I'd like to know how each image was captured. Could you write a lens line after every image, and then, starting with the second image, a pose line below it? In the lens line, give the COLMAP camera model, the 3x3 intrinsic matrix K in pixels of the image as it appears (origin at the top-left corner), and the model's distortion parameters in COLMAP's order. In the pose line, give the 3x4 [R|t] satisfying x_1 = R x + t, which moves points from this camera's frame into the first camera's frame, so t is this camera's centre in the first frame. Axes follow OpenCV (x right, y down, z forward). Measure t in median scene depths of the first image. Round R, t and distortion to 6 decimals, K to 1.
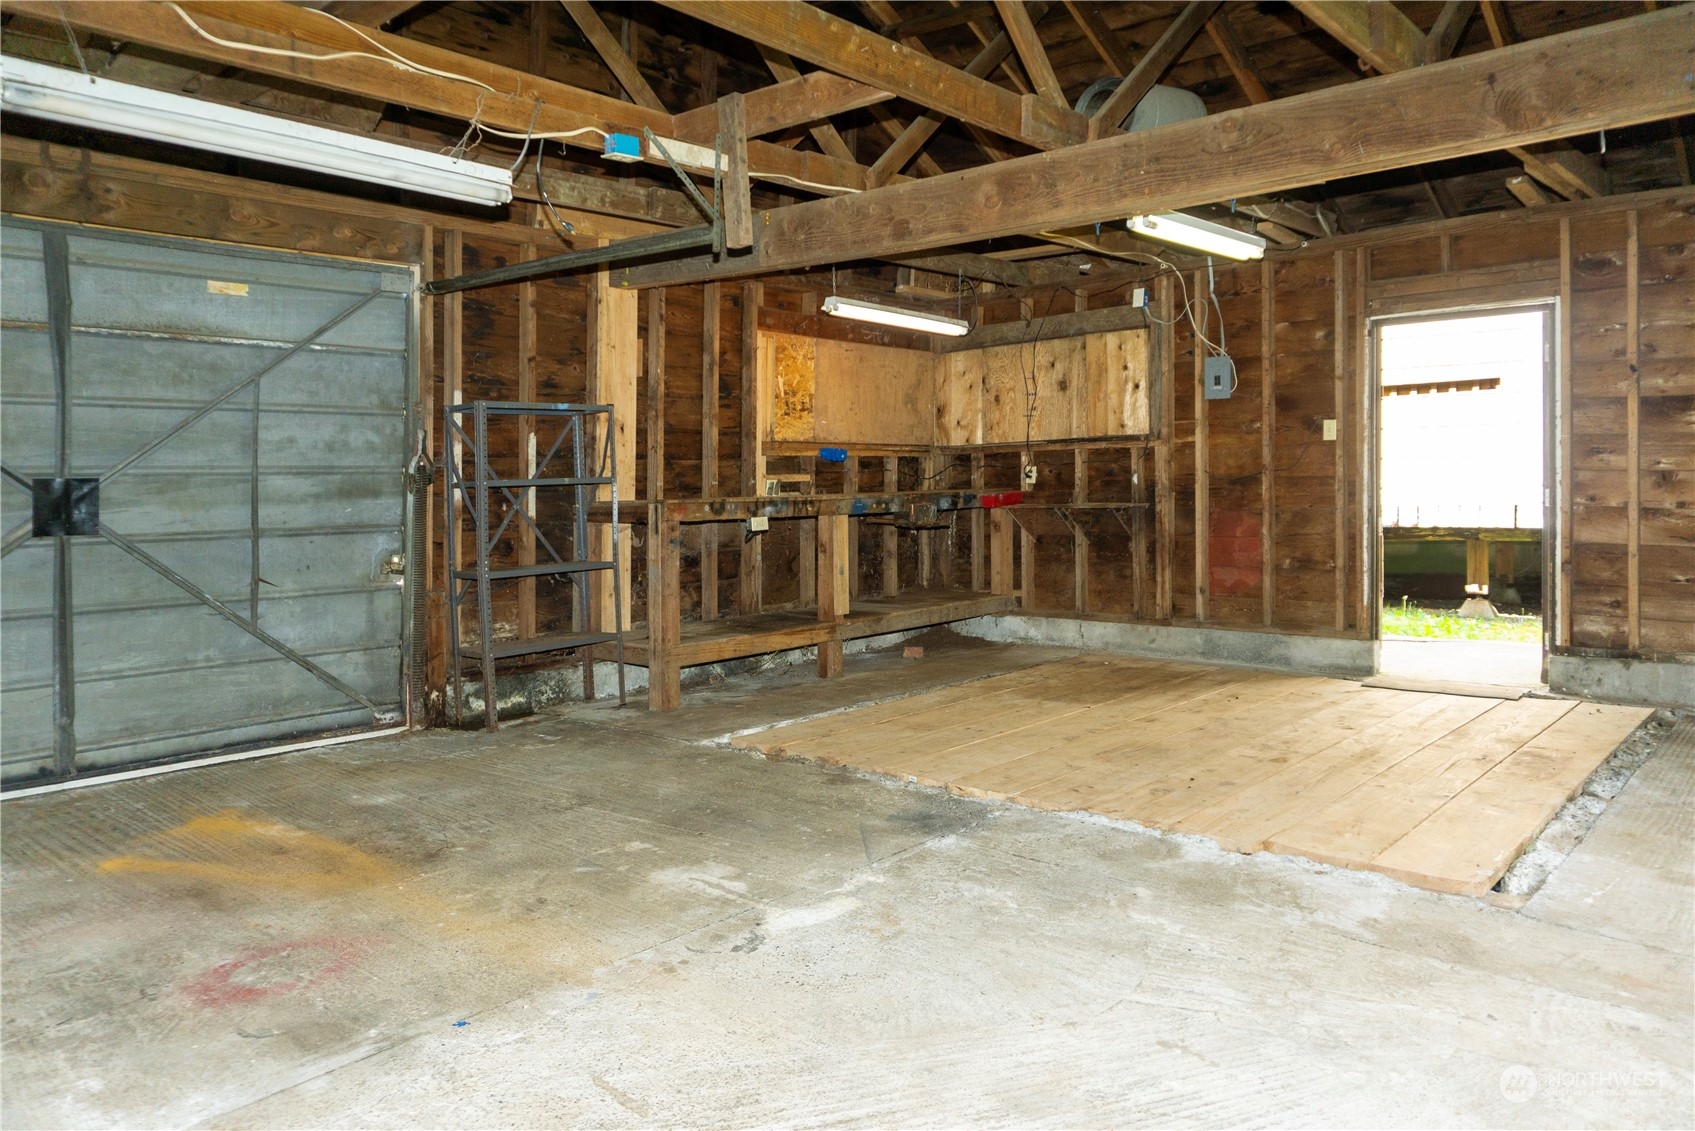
lens RADIAL K [[1194.5, 0, 847.5], [0, 1194.5, 565.5], [0, 0, 1]] dist [-0.024250, -0.000617]
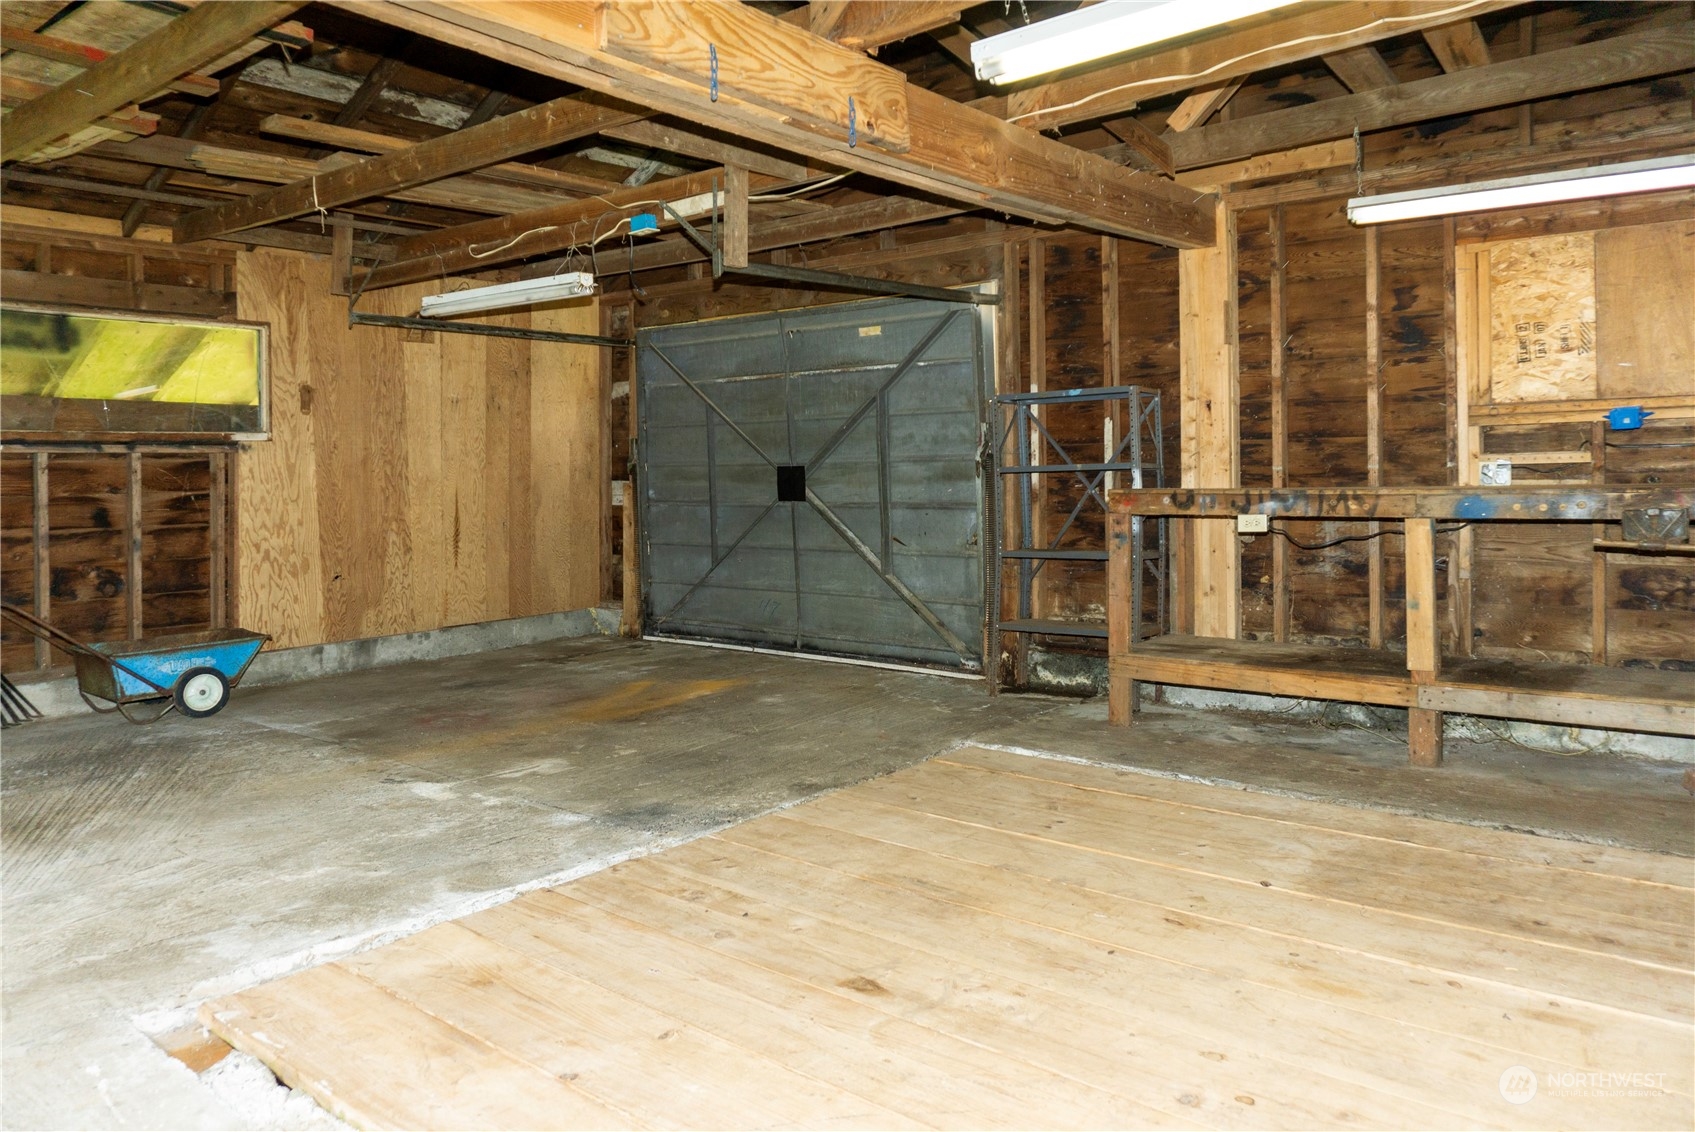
lens RADIAL K [[1186.6, 0, 848.8], [0, 1186.6, 510.6], [0, 0, 1]] dist [-0.028494, -0.002629]
pose [[0.029180, 0.047731, -0.998434, 0.801586], [-0.052909, 0.997533, 0.046142, -0.075913], [0.998173, 0.051480, 0.031633, 0.844541]]
